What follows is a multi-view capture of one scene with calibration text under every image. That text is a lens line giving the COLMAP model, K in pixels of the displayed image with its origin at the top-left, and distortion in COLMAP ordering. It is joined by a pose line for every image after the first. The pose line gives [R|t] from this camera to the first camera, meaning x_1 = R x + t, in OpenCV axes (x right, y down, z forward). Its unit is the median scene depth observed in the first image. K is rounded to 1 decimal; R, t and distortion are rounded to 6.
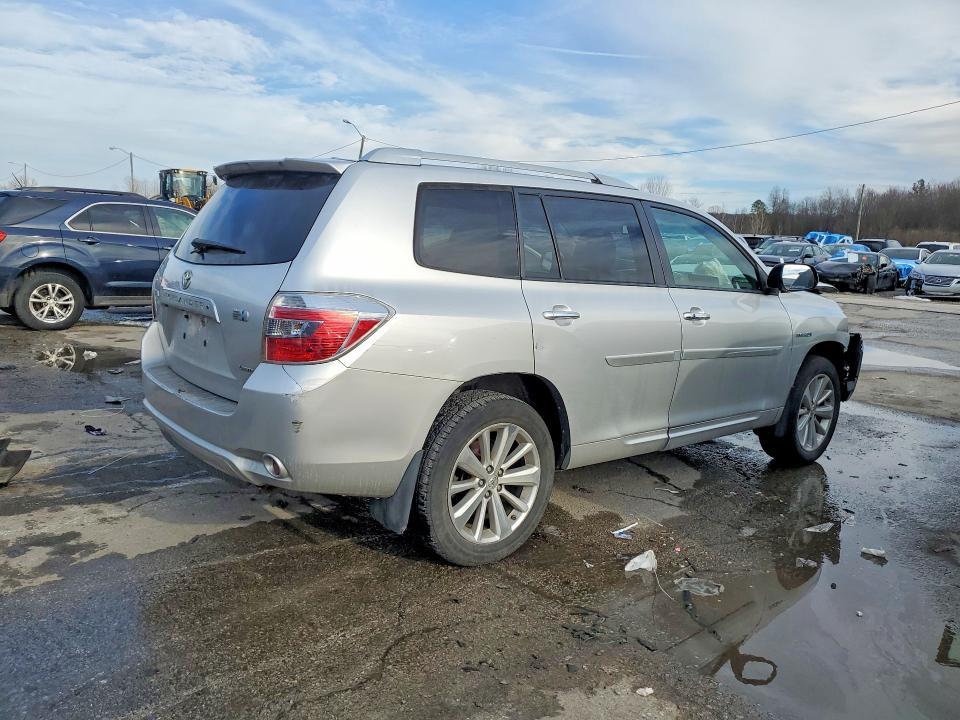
lens RADIAL K [[783.4, 0, 480.0], [0, 783.4, 360.0], [0, 0, 1]] dist [0.003244, -0.000131]
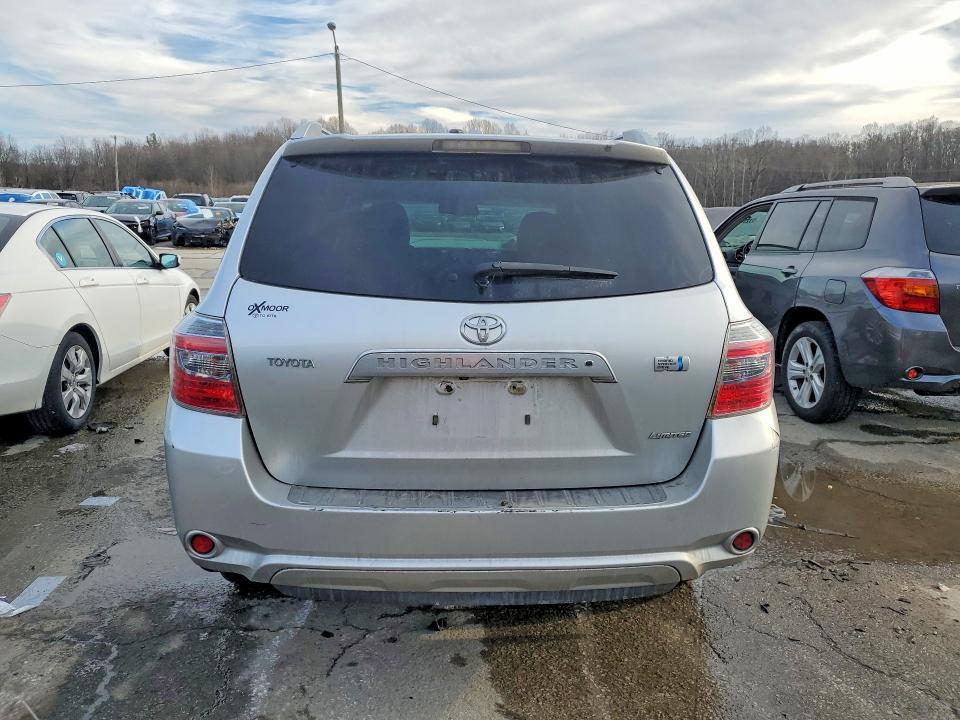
lens RADIAL K [[765.4, 0, 480.0], [0, 765.4, 360.0], [0, 0, 1]] dist [-0.005111, 0.068832]
pose [[0.569227, -0.195614, 0.798571, -0.129737], [0.141484, 0.980101, 0.139230, -0.024661], [-0.809915, 0.033732, 0.585576, 0.098261]]
